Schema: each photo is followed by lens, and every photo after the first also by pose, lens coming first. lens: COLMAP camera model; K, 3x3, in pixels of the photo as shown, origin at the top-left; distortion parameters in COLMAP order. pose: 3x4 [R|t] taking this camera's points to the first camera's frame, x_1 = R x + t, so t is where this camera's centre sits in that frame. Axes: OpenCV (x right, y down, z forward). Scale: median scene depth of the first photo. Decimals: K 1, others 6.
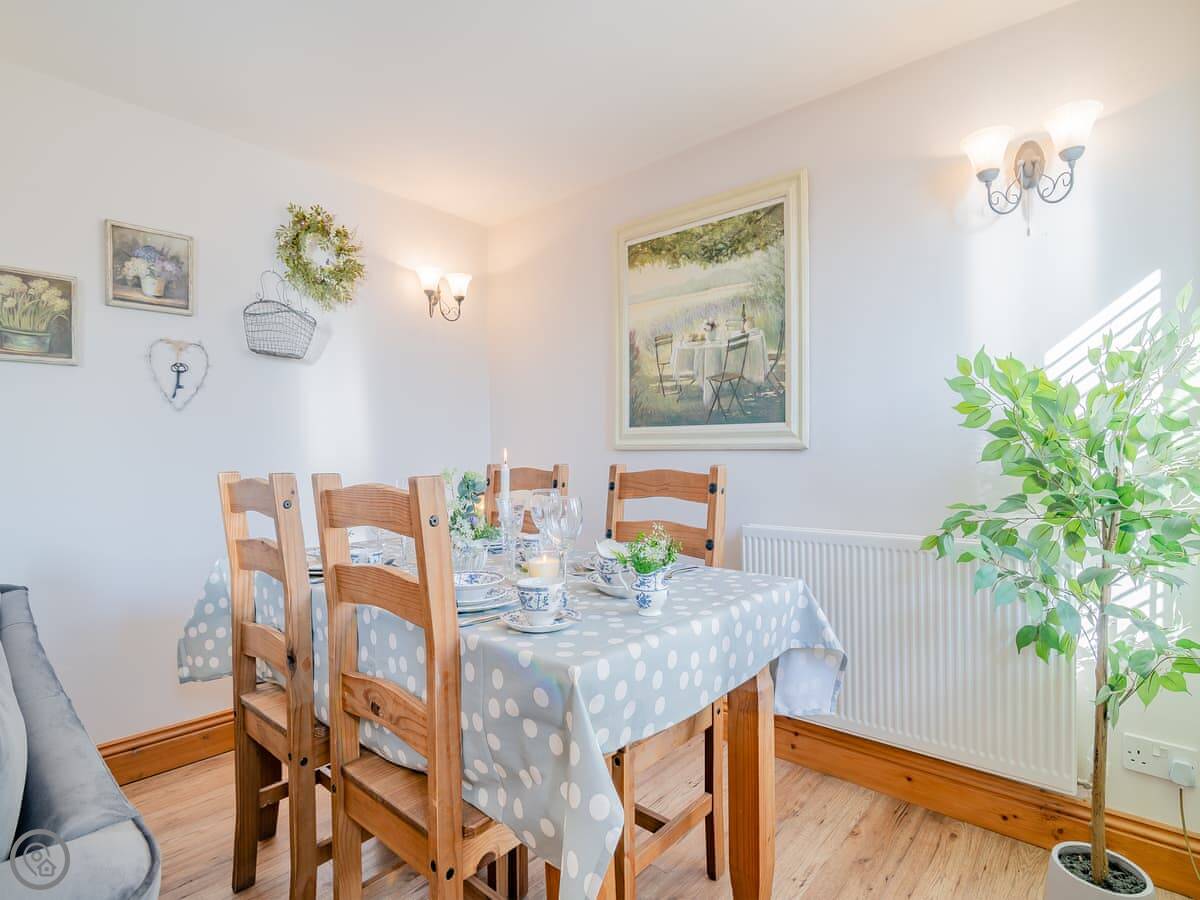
lens RADIAL K [[603.8, 0, 600.0], [0, 603.8, 450.0], [0, 0, 1]] dist [-0.012888, -0.000383]
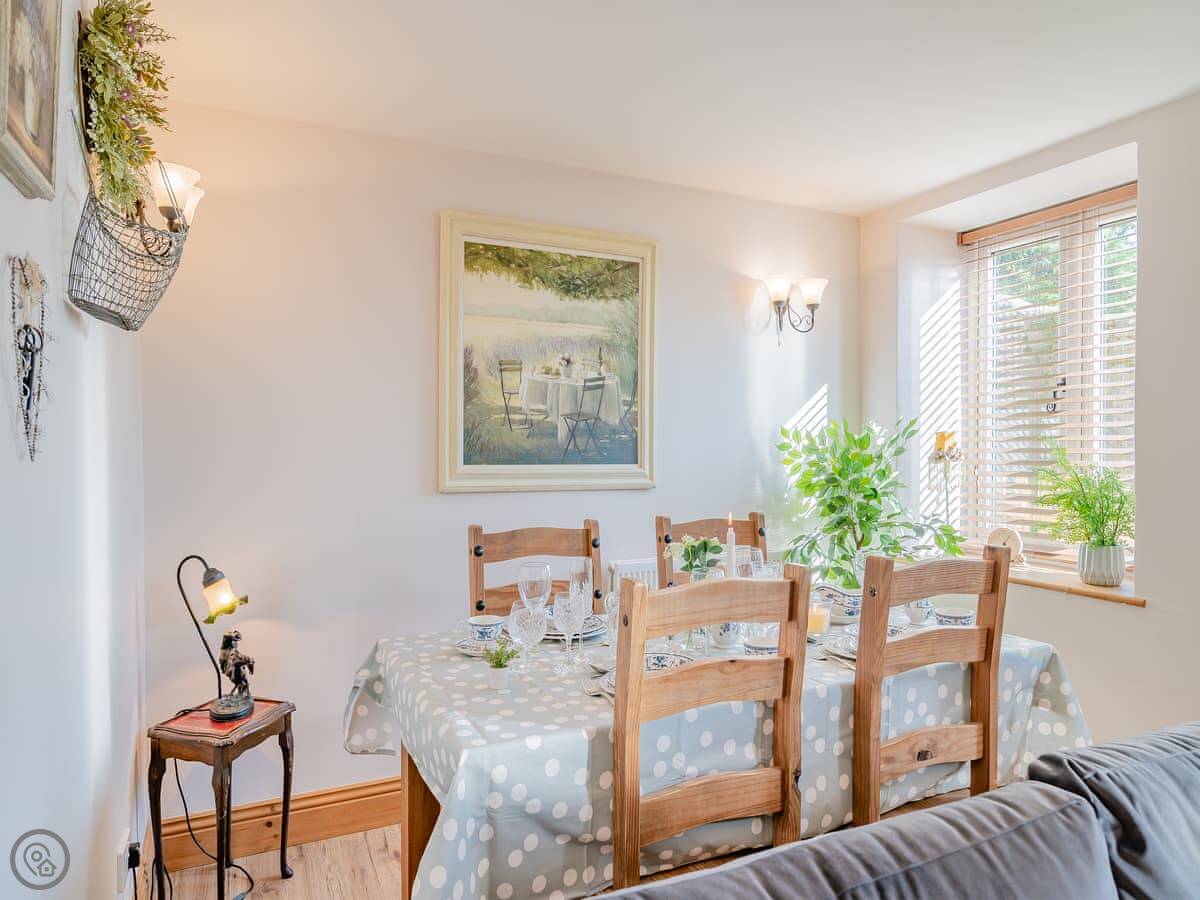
lens RADIAL K [[769.8, 0, 600.0], [0, 769.8, 450.0], [0, 0, 1]] dist [-0.004682, -0.001934]
pose [[0.397975, -0.001862, 0.917395, -0.953518], [-0.010358, 0.999925, 0.006522, -0.075711], [-0.917338, -0.012098, 0.397926, 0.477634]]
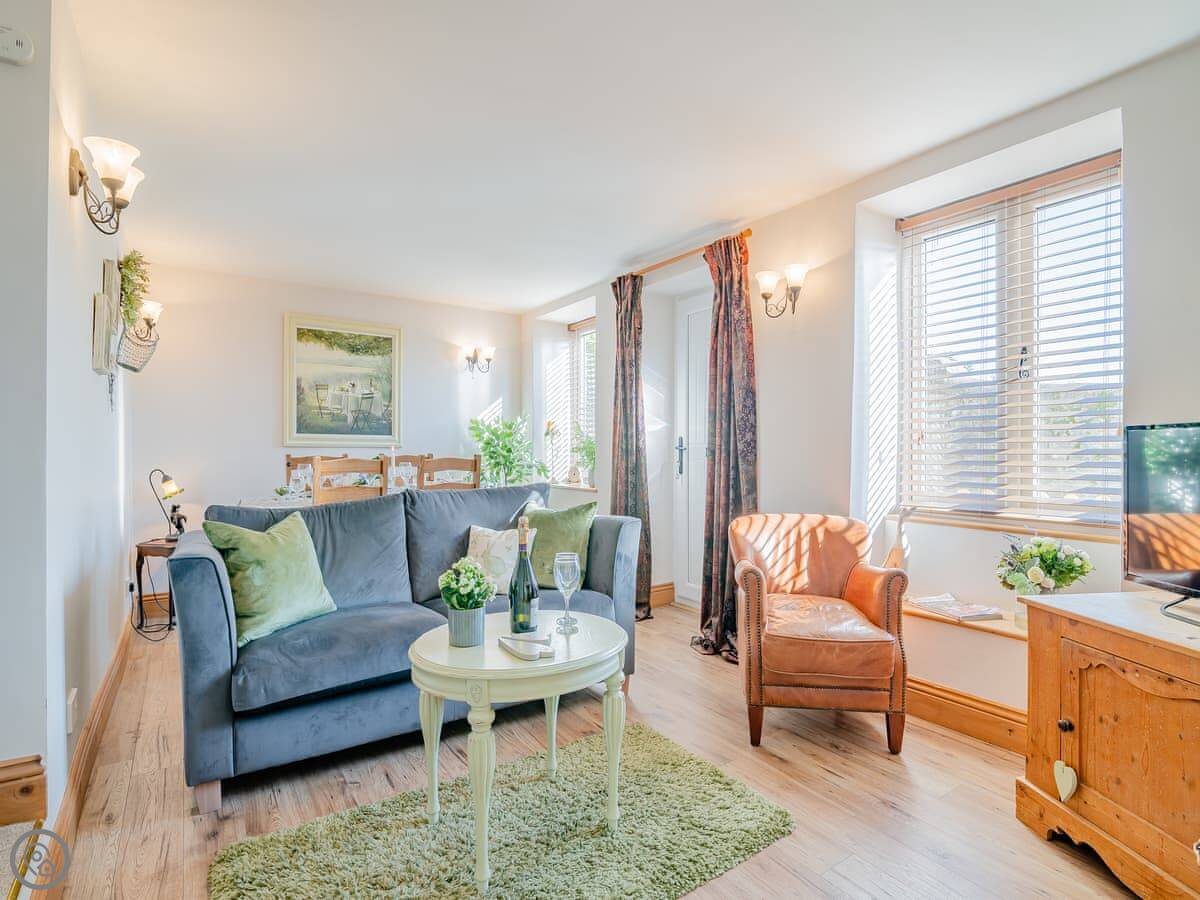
lens RADIAL K [[603.8, 0, 600.0], [0, 603.8, 450.0], [0, 0, 1]] dist [-0.012888, -0.000383]
pose [[0.237413, 0.003403, 0.971403, -1.613169], [-0.008127, 0.999966, -0.001517, 0.005722], [-0.971375, -0.007534, 0.237433, -0.280488]]
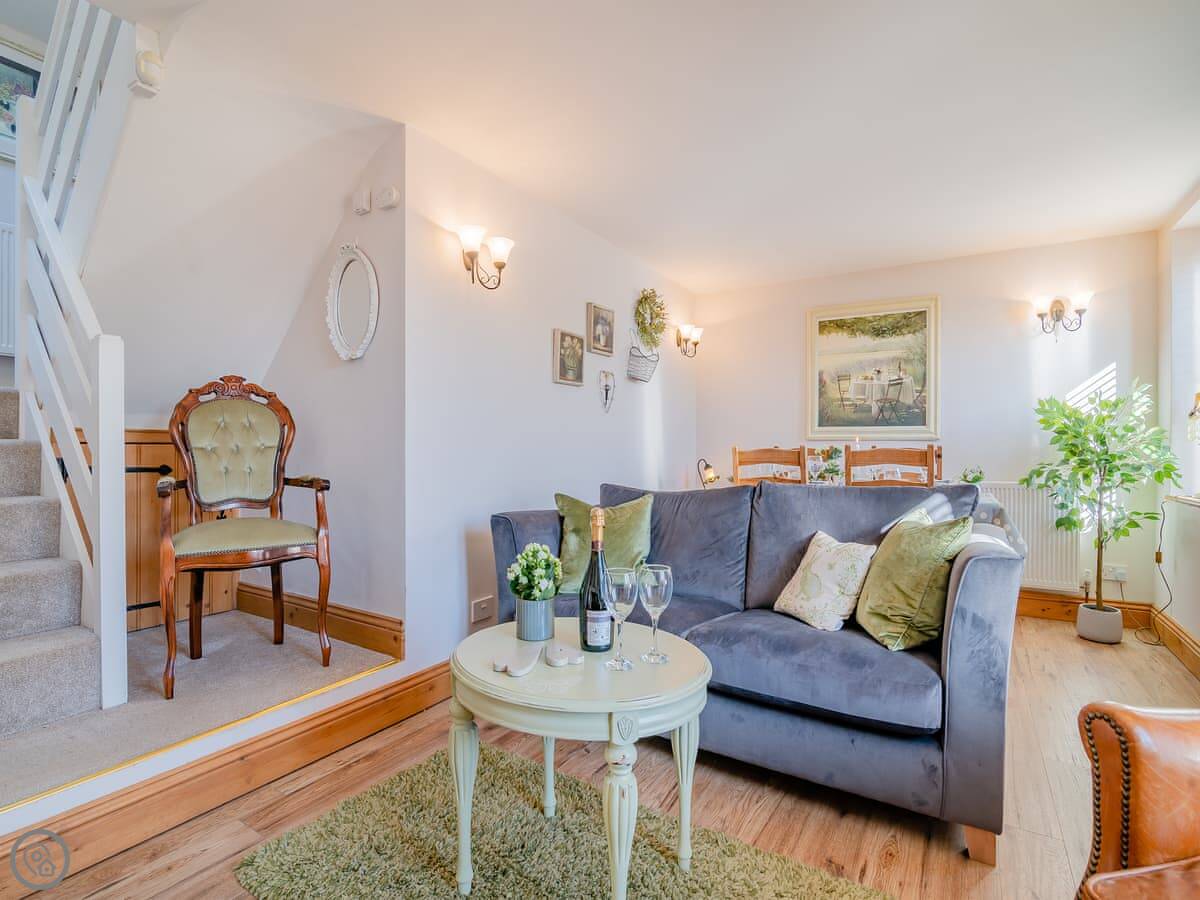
lens RADIAL K [[576.0, 0, 600.0], [0, 576.0, 450.0], [0, 0, 1]] dist [-0.017338, -0.000112]
pose [[0.986636, 0.010478, 0.162600, -0.951908], [-0.011186, 0.999932, 0.003443, 0.033985], [-0.162553, -0.005216, 0.986686, -0.589711]]
